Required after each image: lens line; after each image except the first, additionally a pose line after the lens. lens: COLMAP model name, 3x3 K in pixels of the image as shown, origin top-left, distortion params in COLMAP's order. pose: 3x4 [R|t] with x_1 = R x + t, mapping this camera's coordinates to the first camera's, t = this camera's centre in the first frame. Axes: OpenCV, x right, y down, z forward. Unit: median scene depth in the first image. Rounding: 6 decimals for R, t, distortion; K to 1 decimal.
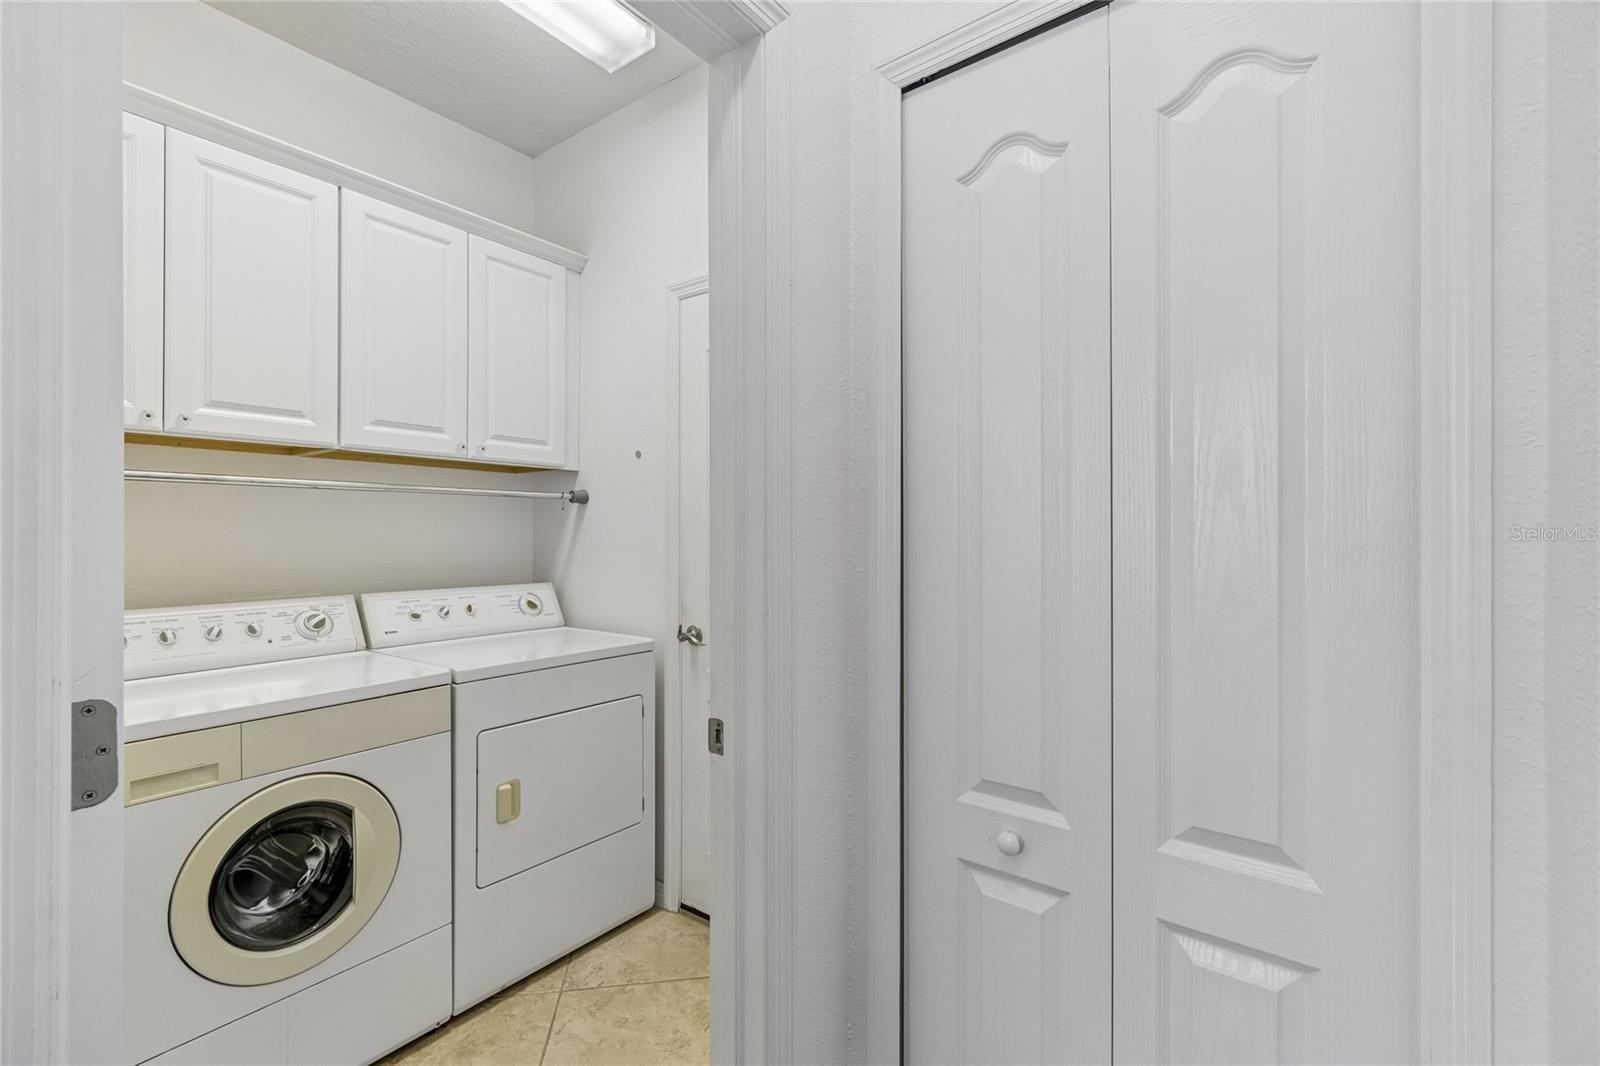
lens RADIAL K [[711.5, 0, 801.1], [0, 711.5, 526.1], [0, 0, 1]] dist [-0.000084, 0.000776]
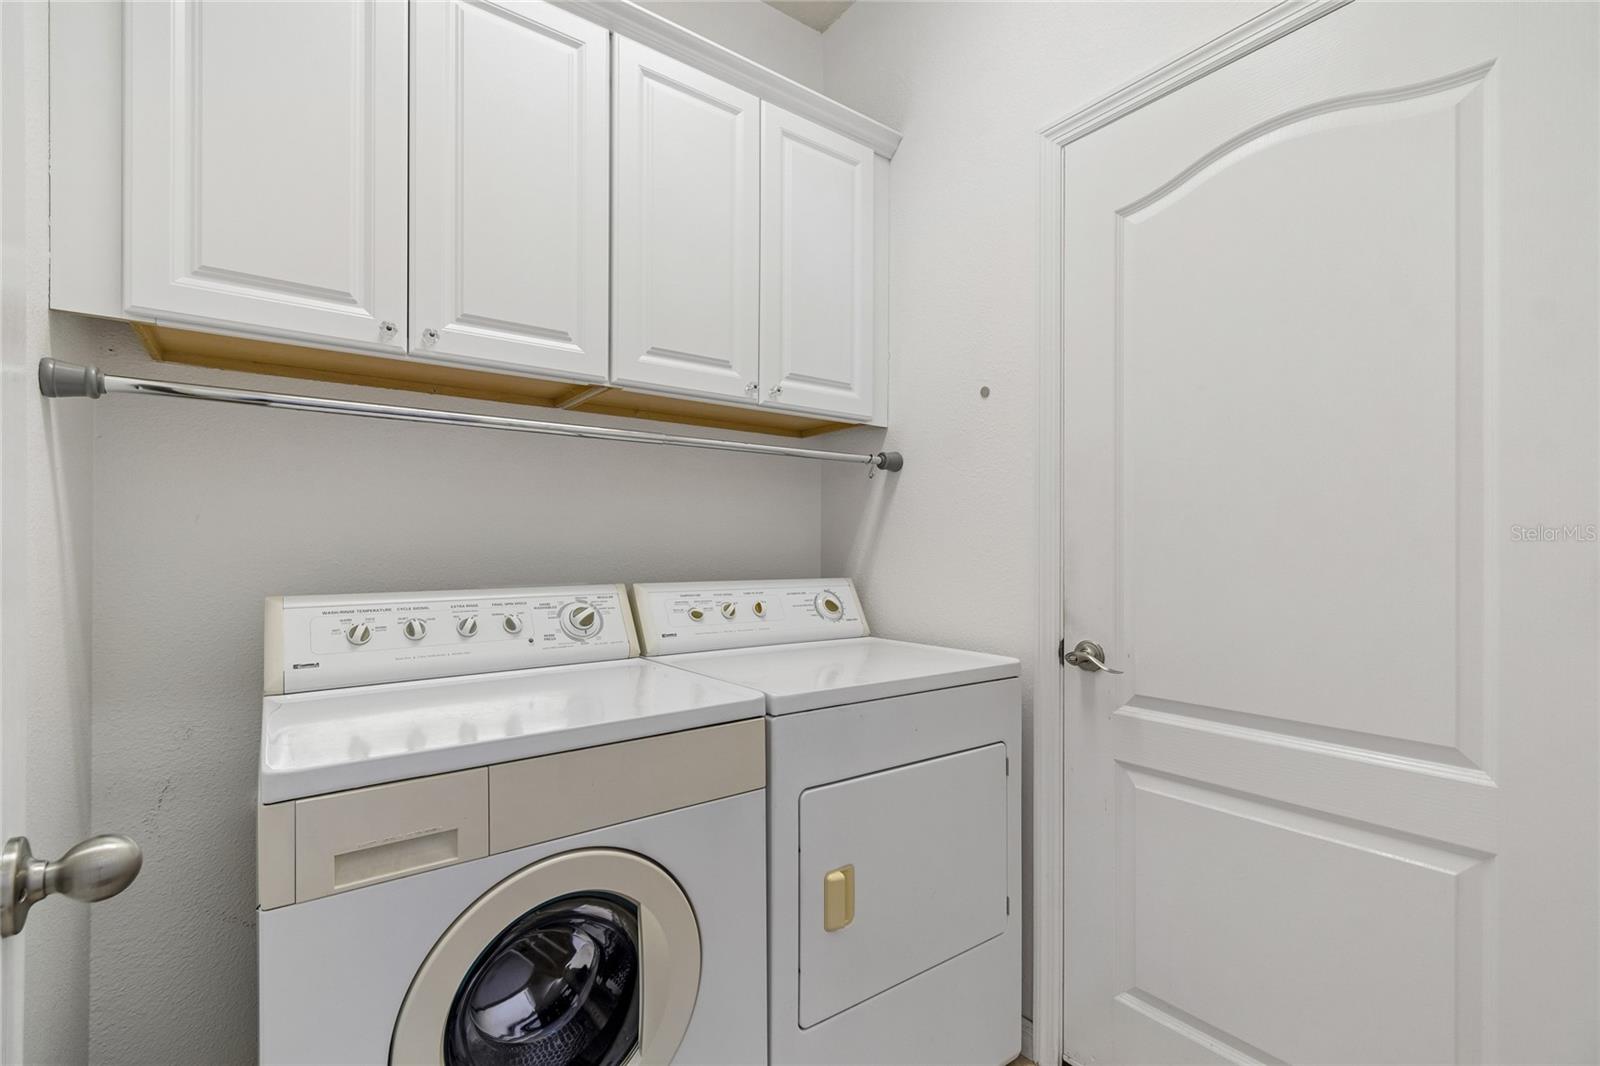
lens RADIAL K [[711.5, 0, 800.1], [0, 711.5, 542.4], [0, 0, 1]] dist [-0.000084, 0.000776]
pose [[0.958935, -0.001635, -0.283623, -0.241284], [0.001267, 0.999998, -0.001483, 0.055104], [0.283625, 0.001063, 0.958935, 0.333516]]
